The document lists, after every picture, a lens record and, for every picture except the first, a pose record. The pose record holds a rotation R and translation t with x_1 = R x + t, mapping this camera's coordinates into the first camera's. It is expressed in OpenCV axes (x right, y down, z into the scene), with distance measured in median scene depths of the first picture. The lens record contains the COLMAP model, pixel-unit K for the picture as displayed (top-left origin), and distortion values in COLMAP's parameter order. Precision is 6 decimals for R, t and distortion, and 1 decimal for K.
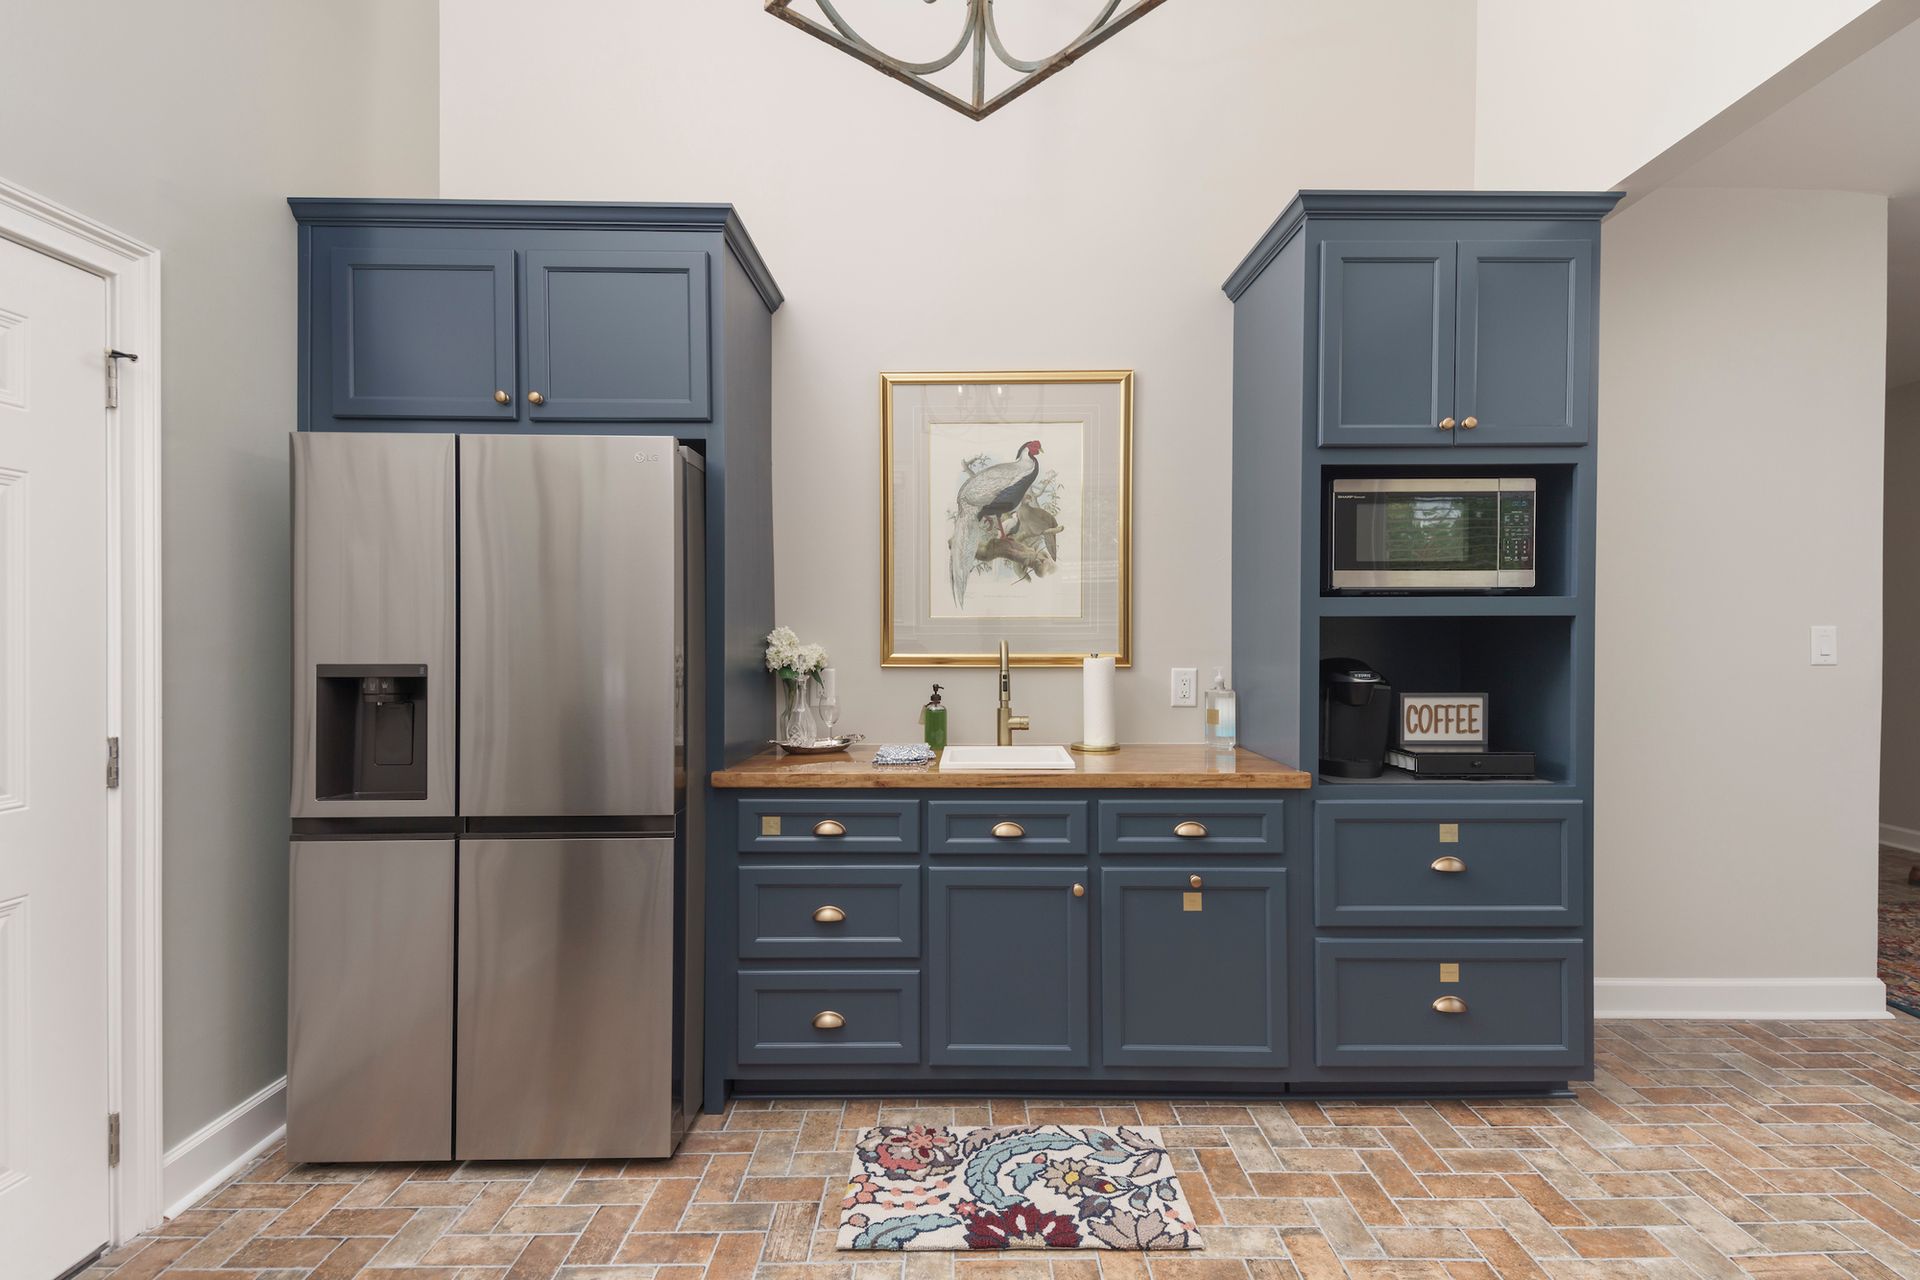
lens RADIAL K [[962.8, 0, 970.7], [0, 962.8, 624.6], [0, 0, 1]] dist [0.031252, -0.000135]
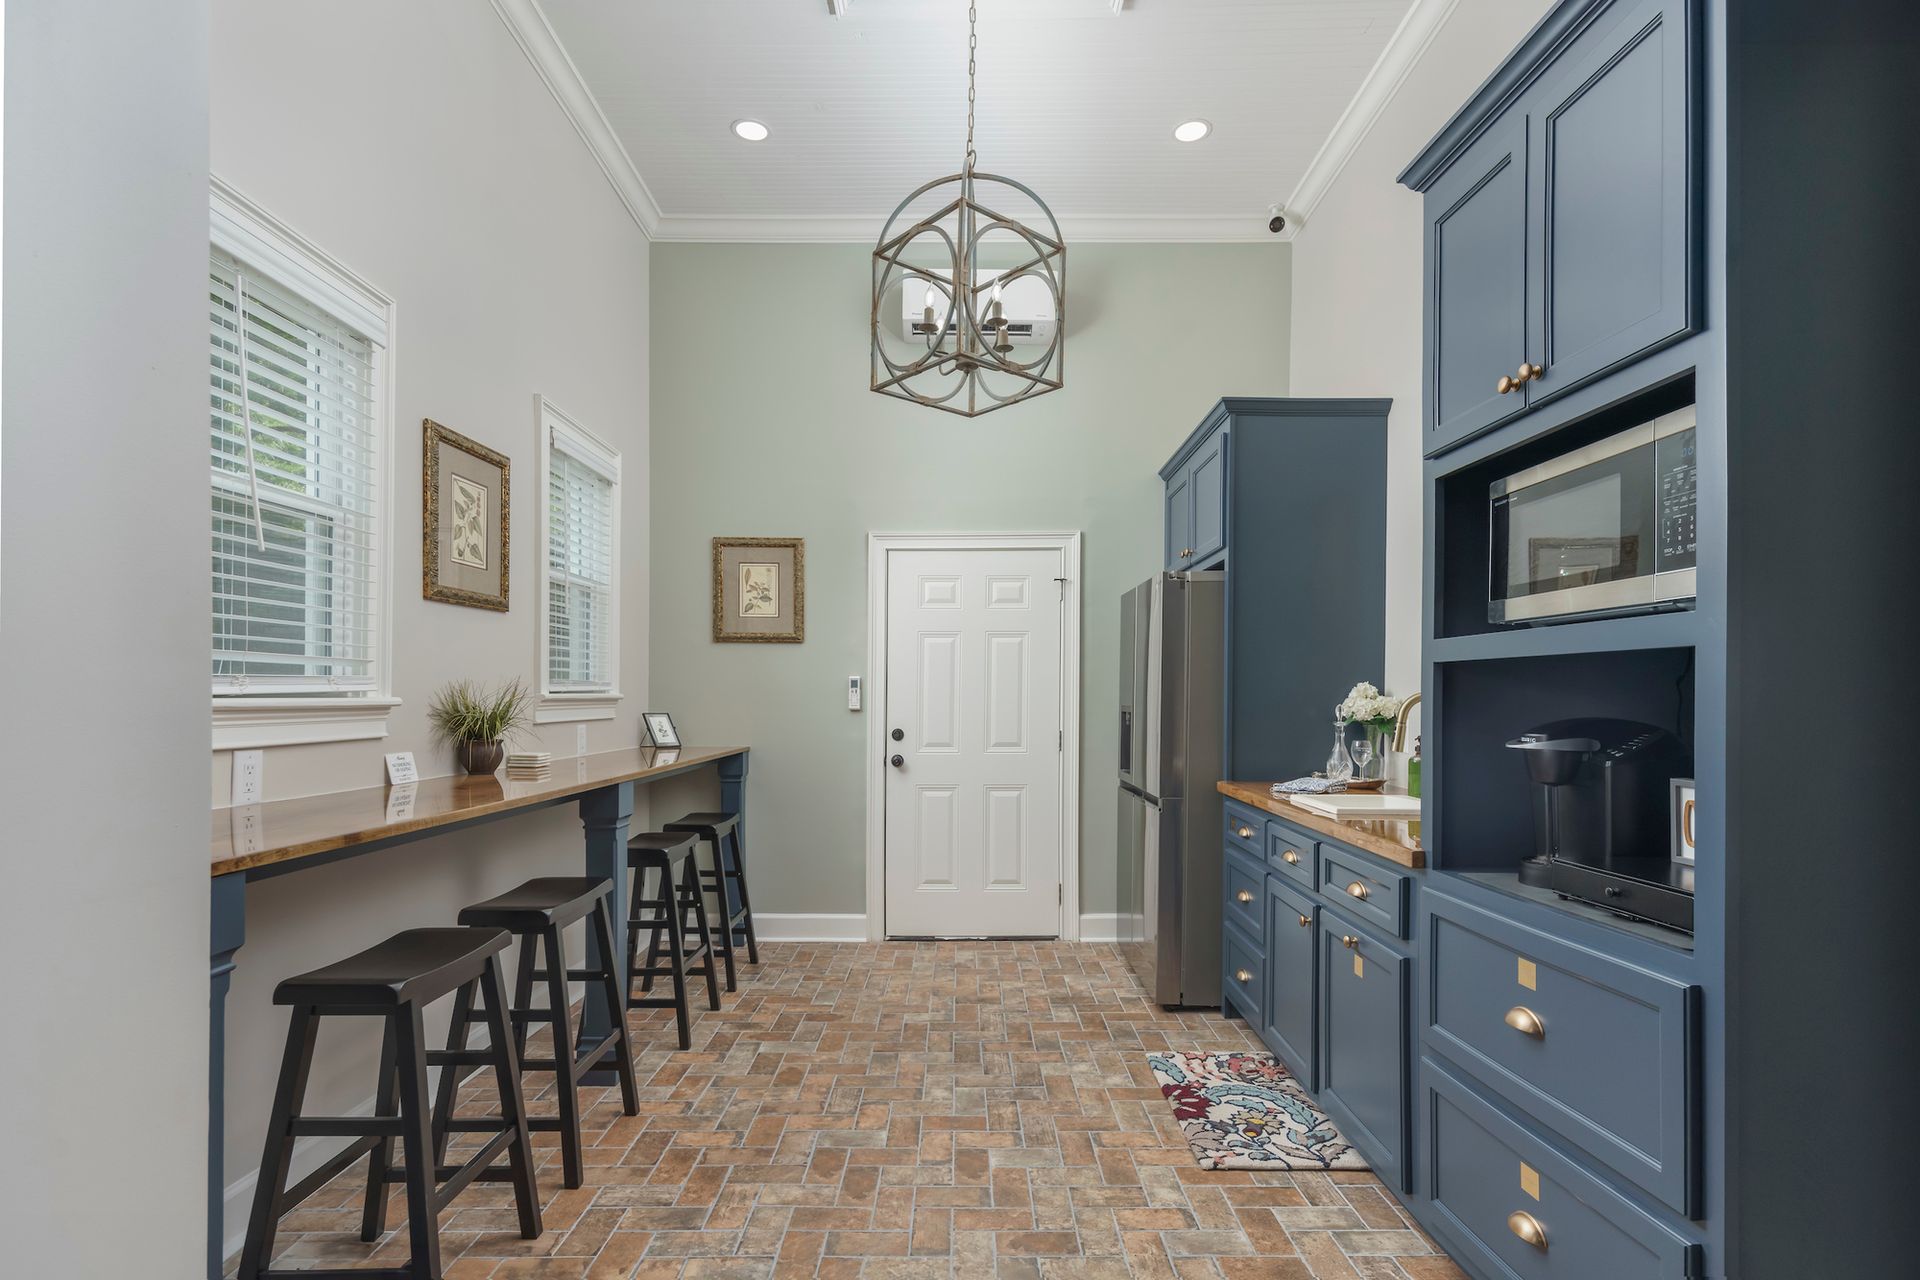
lens RADIAL K [[884.3, 0, 954.1], [0, 884.3, 680.5], [0, 0, 1]] dist [0.000893, -0.000015]
pose [[0.004137, -0.019556, -0.999800, 1.263377], [-0.003203, 0.999803, -0.019569, 0.023835], [0.999986, 0.003283, 0.004073, 0.673846]]
